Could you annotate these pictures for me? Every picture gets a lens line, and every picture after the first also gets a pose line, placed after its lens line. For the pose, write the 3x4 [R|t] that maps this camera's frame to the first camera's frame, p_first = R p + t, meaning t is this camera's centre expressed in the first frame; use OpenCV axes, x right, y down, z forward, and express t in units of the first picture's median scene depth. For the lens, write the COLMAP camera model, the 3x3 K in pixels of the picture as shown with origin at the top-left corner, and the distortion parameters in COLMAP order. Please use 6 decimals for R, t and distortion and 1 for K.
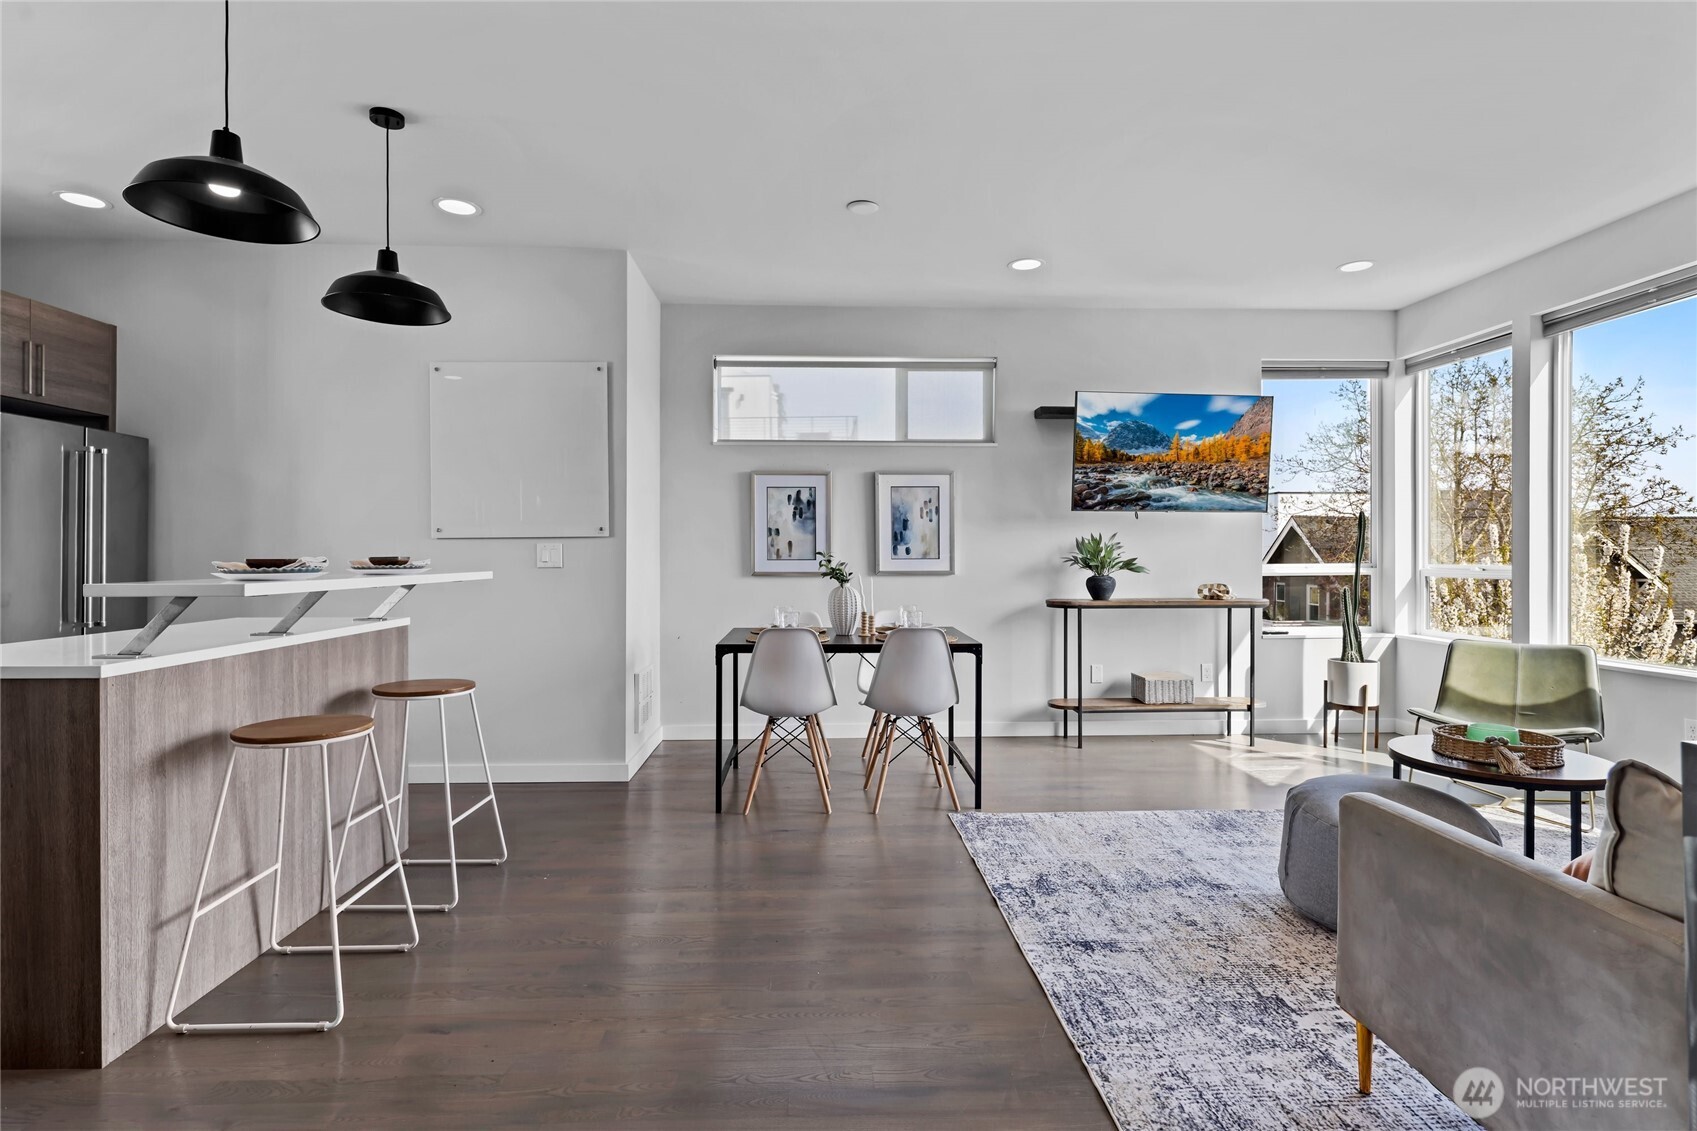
lens RADIAL K [[833.8, 0, 843.6], [0, 833.8, 552.1], [0, 0, 1]] dist [-0.001781, -0.000772]
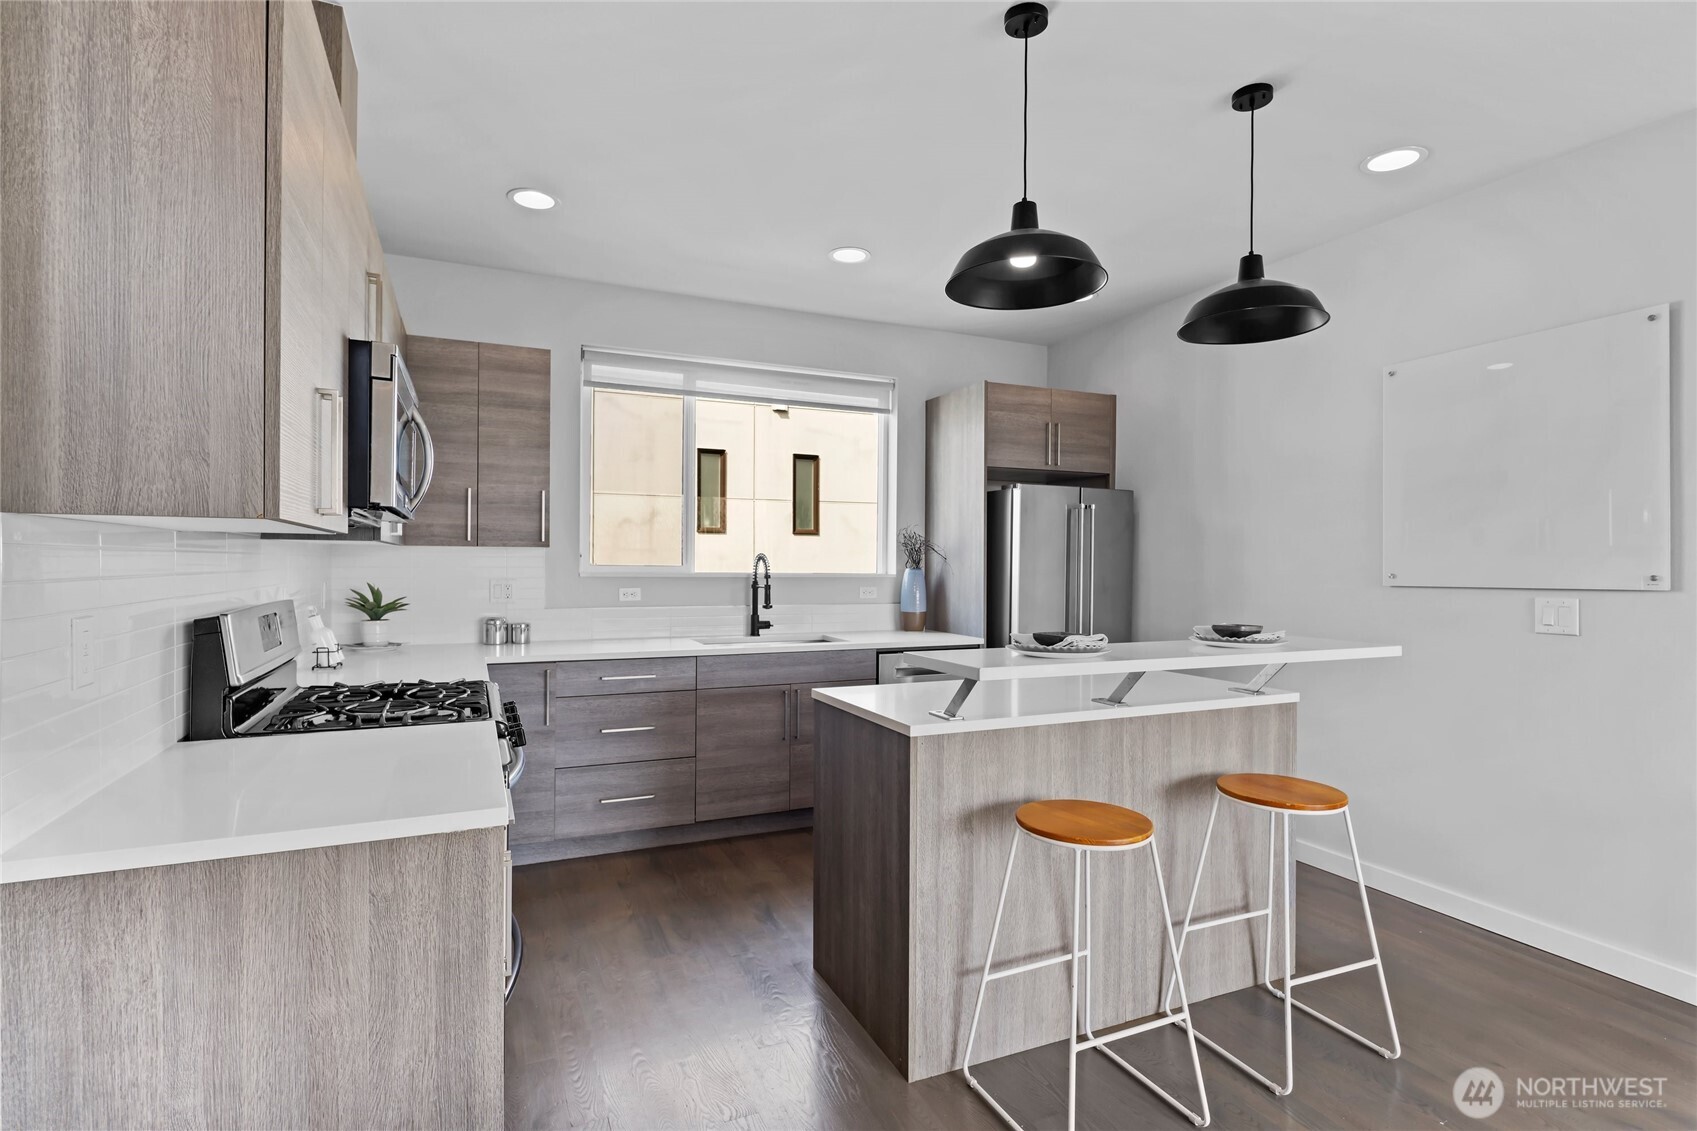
lens RADIAL K [[823.3, 0, 848.5], [0, 823.3, 565.5], [0, 0, 1]] dist [0.000481, -0.001402]
pose [[0.376836, 0.005542, -0.926263, 0.064930], [-0.004574, 0.999981, 0.004122, -0.051333], [0.926269, 0.002684, 0.376854, 0.305081]]
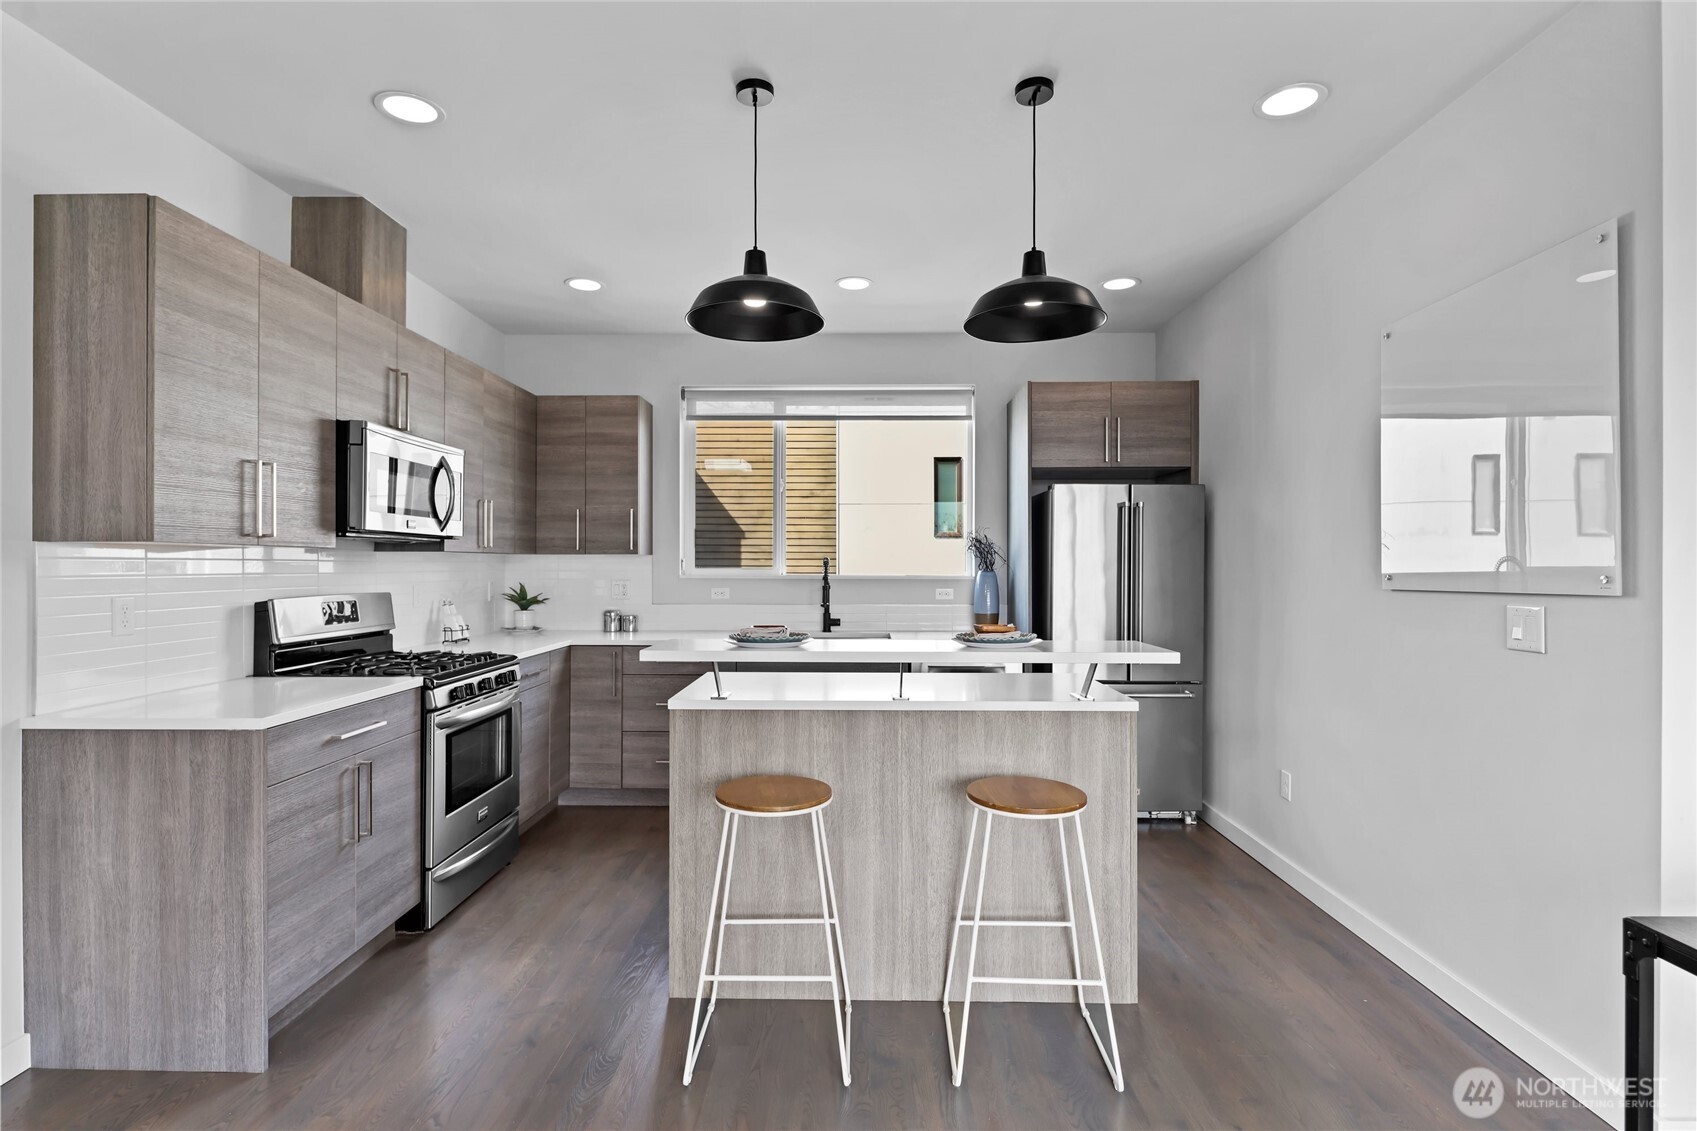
lens RADIAL K [[823.3, 0, 848.5], [0, 823.3, 565.5], [0, 0, 1]] dist [0.000481, -0.001402]
pose [[-0.050758, -0.000378, -0.998711, 0.263413], [0.001366, 0.999999, -0.000448, -0.049608], [0.998710, -0.001387, -0.050758, 0.827510]]
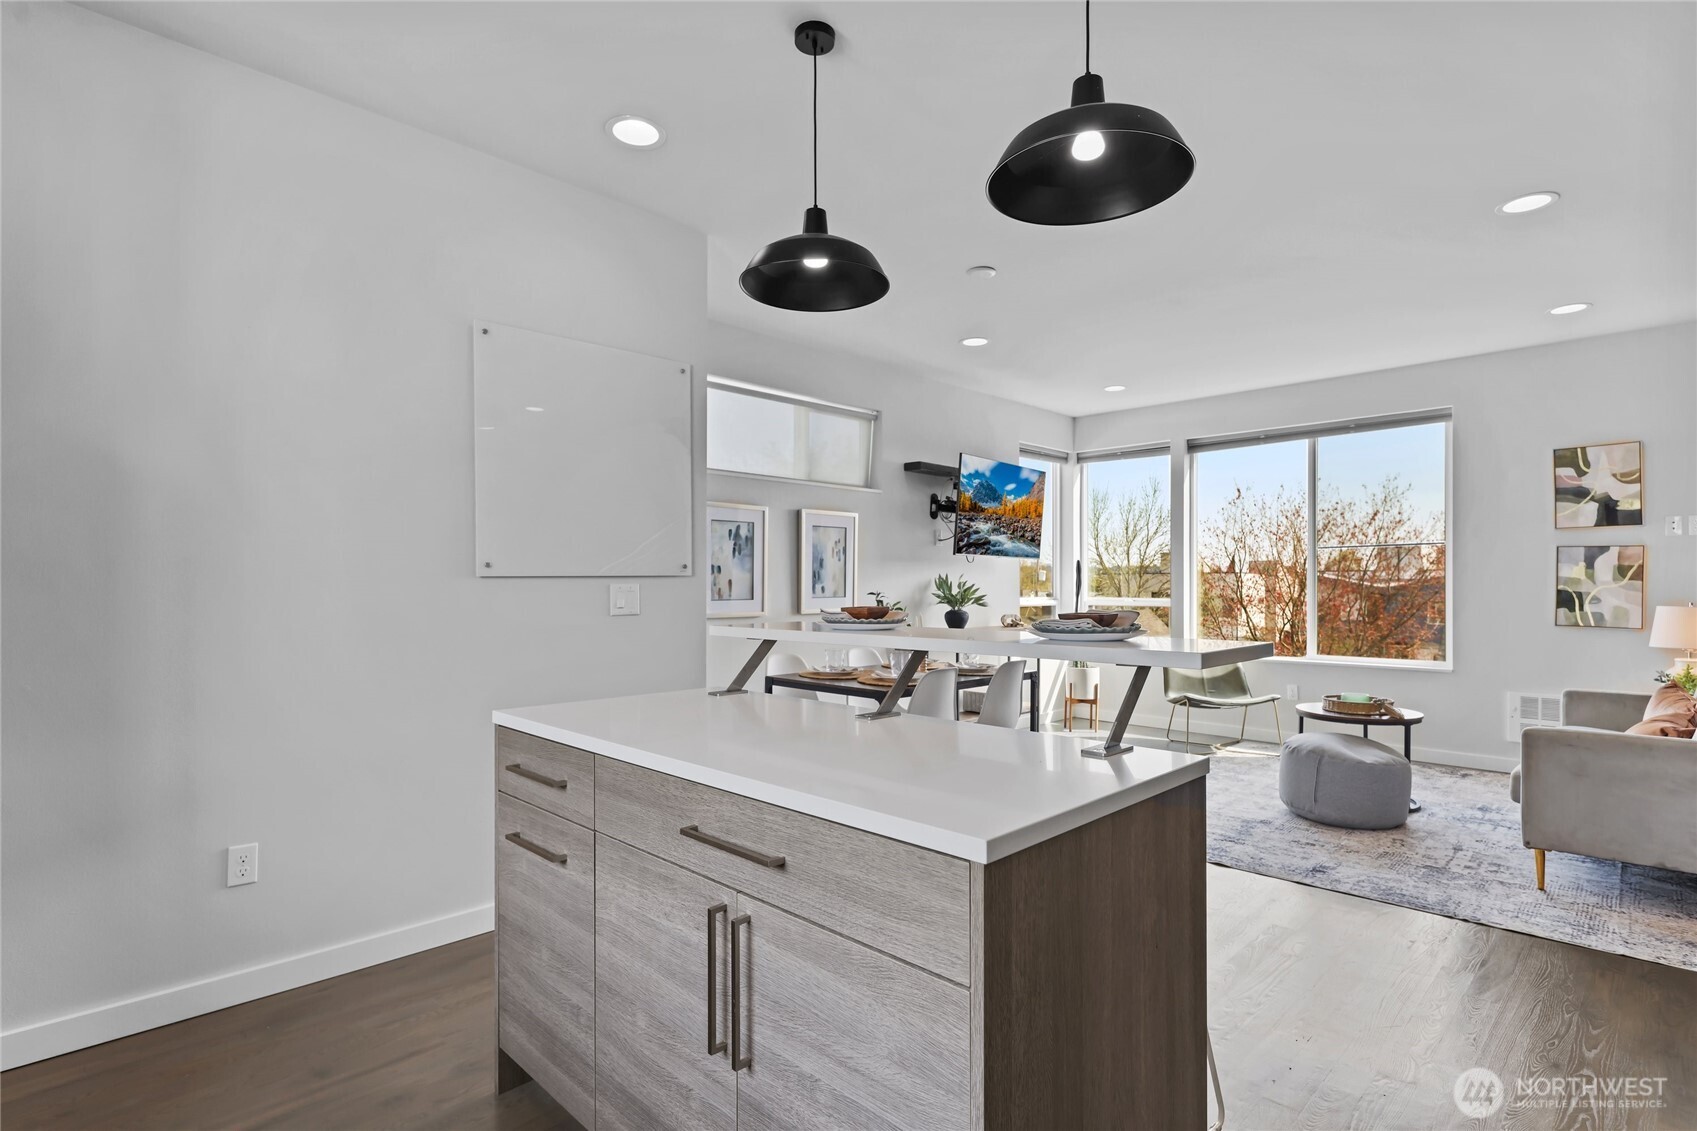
lens RADIAL K [[843.1, 0, 847.0], [0, 843.1, 573.9], [0, 0, 1]] dist [0.000157, -0.000464]
pose [[0.735548, 0.005448, 0.677451, -1.014494], [0.003935, 0.999916, -0.012314, -0.013103], [-0.677461, 0.011723, 0.735465, 0.388710]]
